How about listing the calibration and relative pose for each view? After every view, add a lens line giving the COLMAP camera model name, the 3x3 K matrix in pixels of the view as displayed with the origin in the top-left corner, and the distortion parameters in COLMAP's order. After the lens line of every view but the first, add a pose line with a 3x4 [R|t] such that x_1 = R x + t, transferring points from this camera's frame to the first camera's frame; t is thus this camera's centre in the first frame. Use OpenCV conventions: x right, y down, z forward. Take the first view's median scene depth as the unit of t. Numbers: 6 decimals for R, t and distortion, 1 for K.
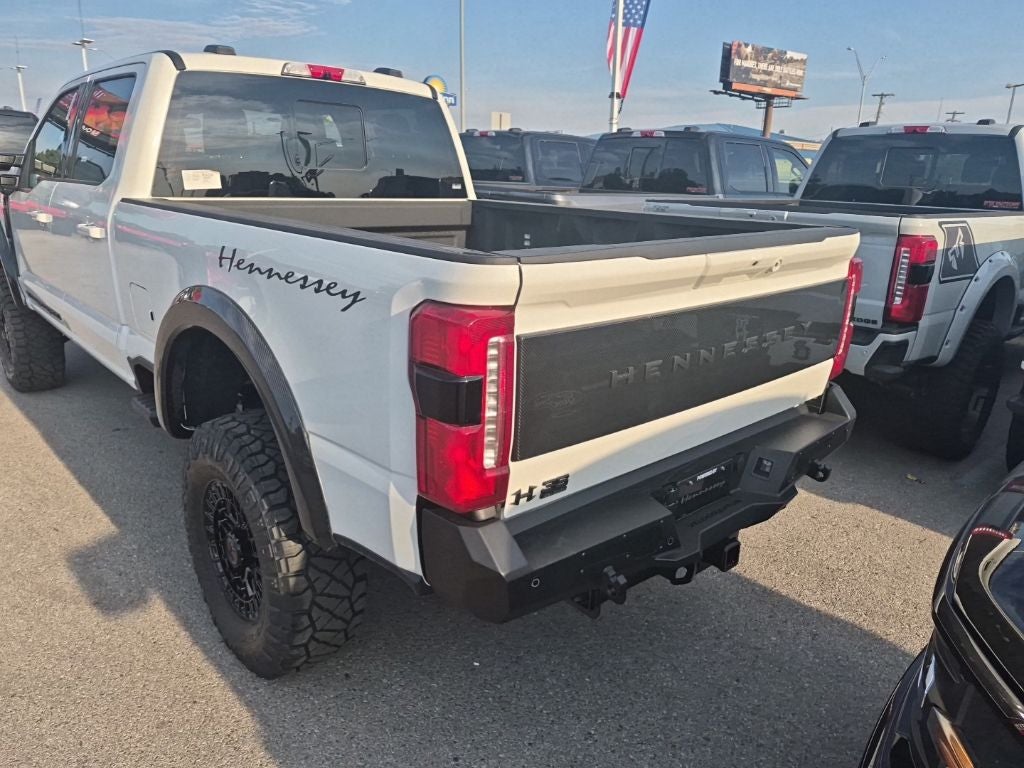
lens RADIAL K [[719.4, 0, 513.4], [0, 719.4, 370.8], [0, 0, 1]] dist [0.067725, -0.079904]
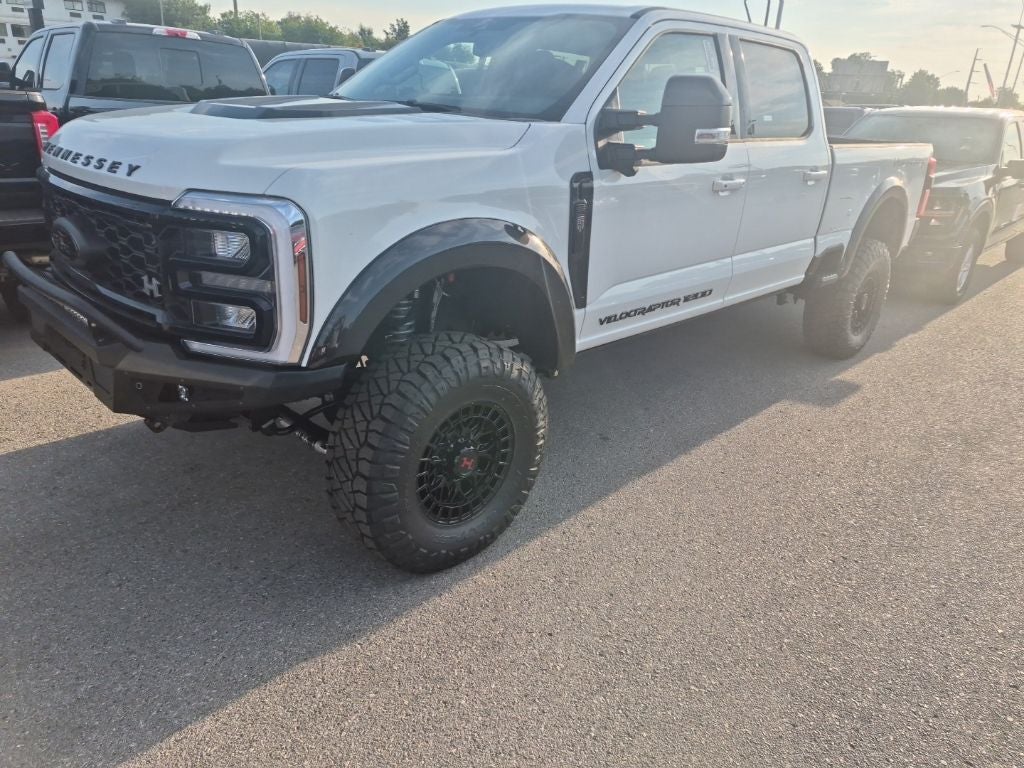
lens RADIAL K [[719.4, 0, 513.4], [0, 719.4, 370.8], [0, 0, 1]] dist [0.067725, -0.079904]
pose [[-0.048051, -0.379043, 0.924131, -1.313489], [0.217376, 0.899056, 0.380061, -0.342024], [-0.974905, 0.219146, 0.039195, 1.075500]]
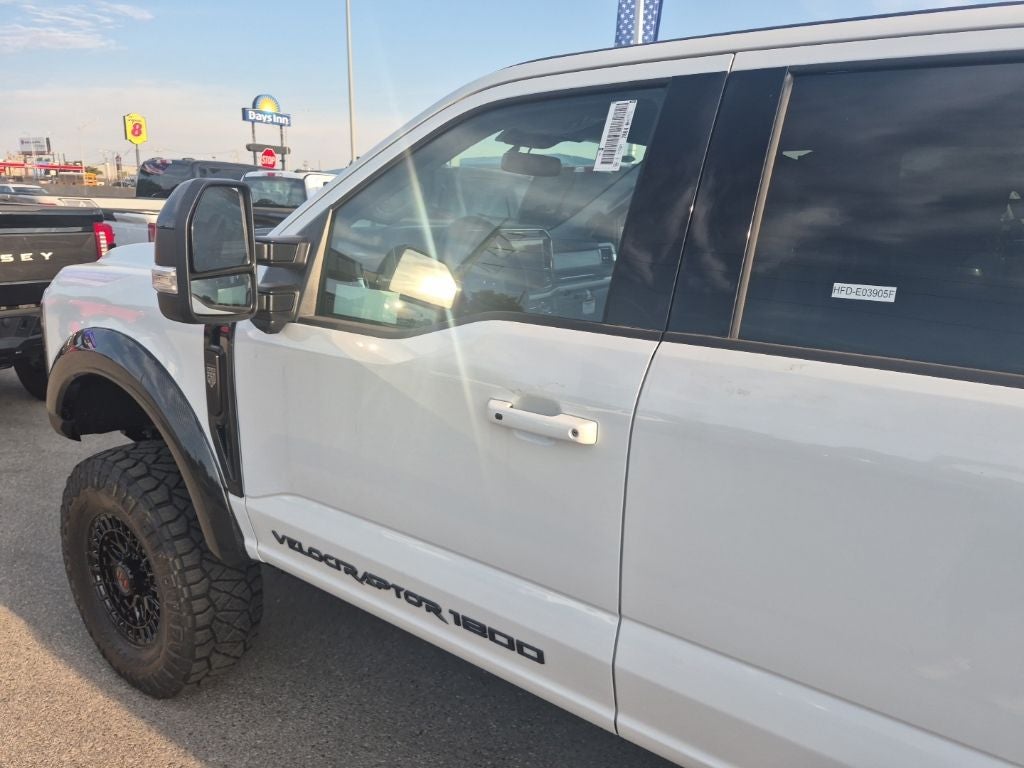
lens RADIAL K [[719.4, 0, 513.4], [0, 719.4, 370.8], [0, 0, 1]] dist [0.067725, -0.079904]
pose [[0.976693, -0.049384, 0.208882, -0.615698], [0.055590, 0.998167, -0.023941, -0.191864], [-0.207317, 0.034994, 0.977648, 0.532735]]
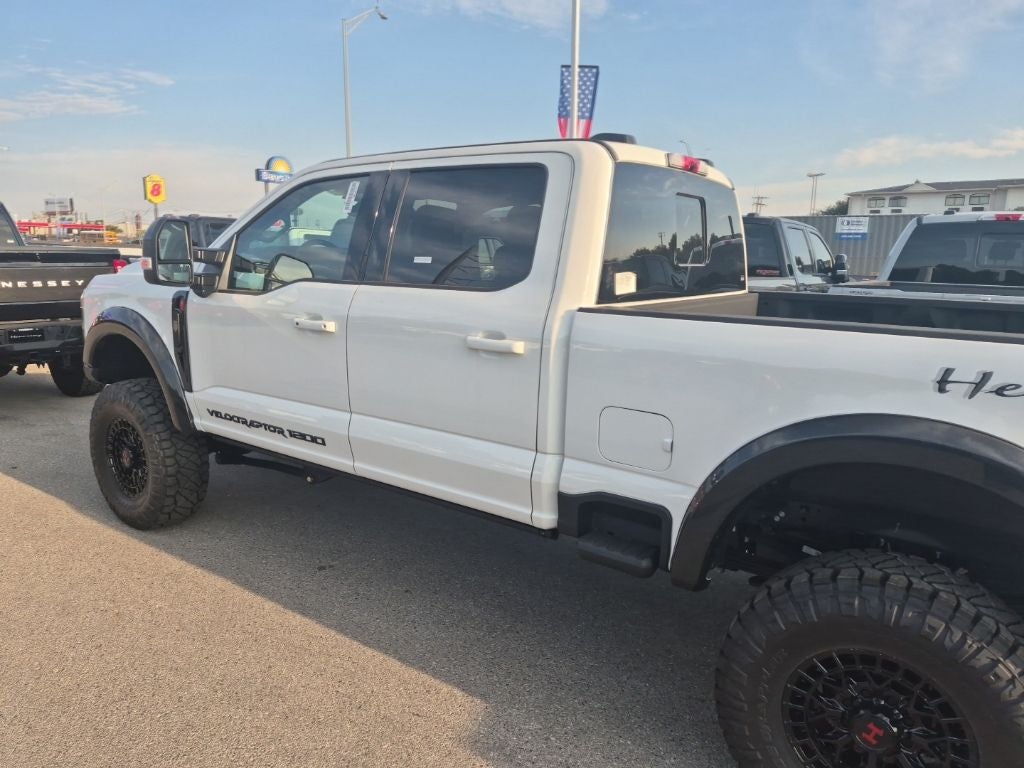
lens RADIAL K [[705.5, 0, 510.5], [0, 705.5, 378.8], [0, 0, 1]] dist [0.067167, -0.089663]
pose [[0.978613, -0.044343, 0.200872, -0.494325], [0.061633, 0.994835, -0.080655, -0.057729], [-0.196258, 0.091310, 0.976292, 0.138841]]
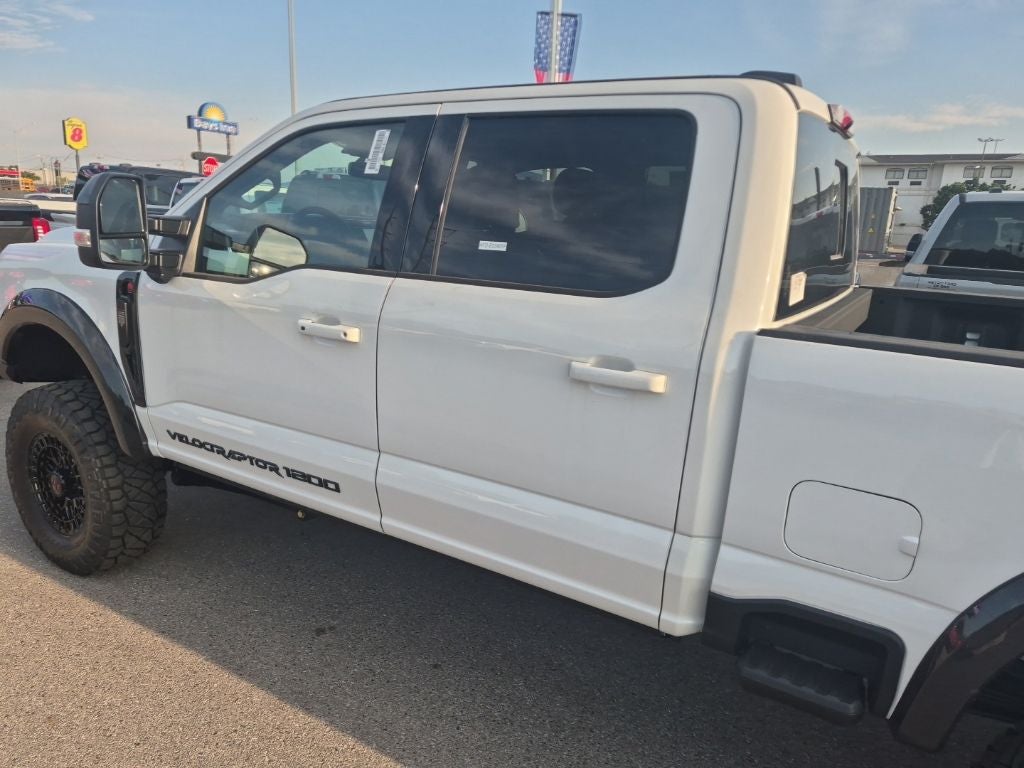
lens RADIAL K [[713.0, 0, 512.0], [0, 713.0, 384.0], [0, 0, 1]] dist [0.045768, -0.046401]
pose [[0.960621, -0.046921, 0.273871, -0.554580], [0.054320, 0.998333, -0.019492, -0.122659], [-0.272500, 0.033601, 0.961569, 0.327940]]
